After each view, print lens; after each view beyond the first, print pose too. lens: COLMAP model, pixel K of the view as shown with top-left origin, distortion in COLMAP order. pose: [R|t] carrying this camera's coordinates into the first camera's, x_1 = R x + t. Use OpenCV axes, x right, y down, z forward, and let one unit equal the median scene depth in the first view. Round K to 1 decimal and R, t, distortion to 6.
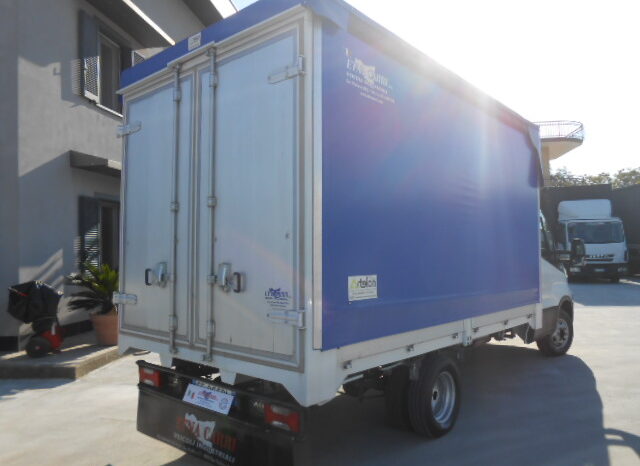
lens RADIAL K [[488.1, 0, 320.0], [0, 488.1, 233.0], [0, 0, 1]] dist [-0.030101, 0.006067]
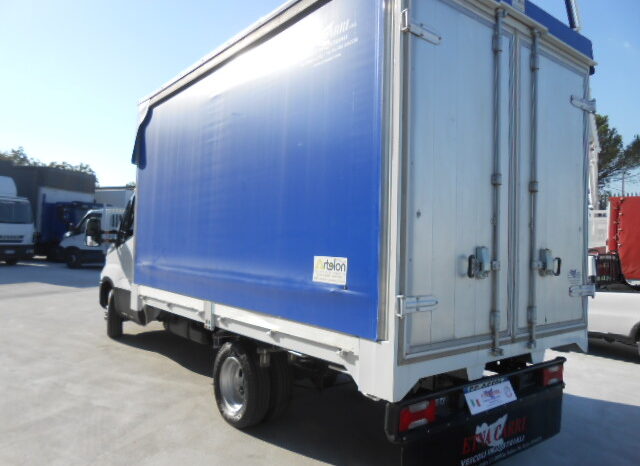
lens RADIAL K [[488.1, 0, 320.0], [0, 488.1, 233.0], [0, 0, 1]] dist [-0.030101, 0.006067]
pose [[0.179264, 0.035503, 0.983160, -1.179460], [-0.074705, 0.996955, -0.022380, 0.078289], [-0.980960, -0.069435, 0.181371, 1.158598]]
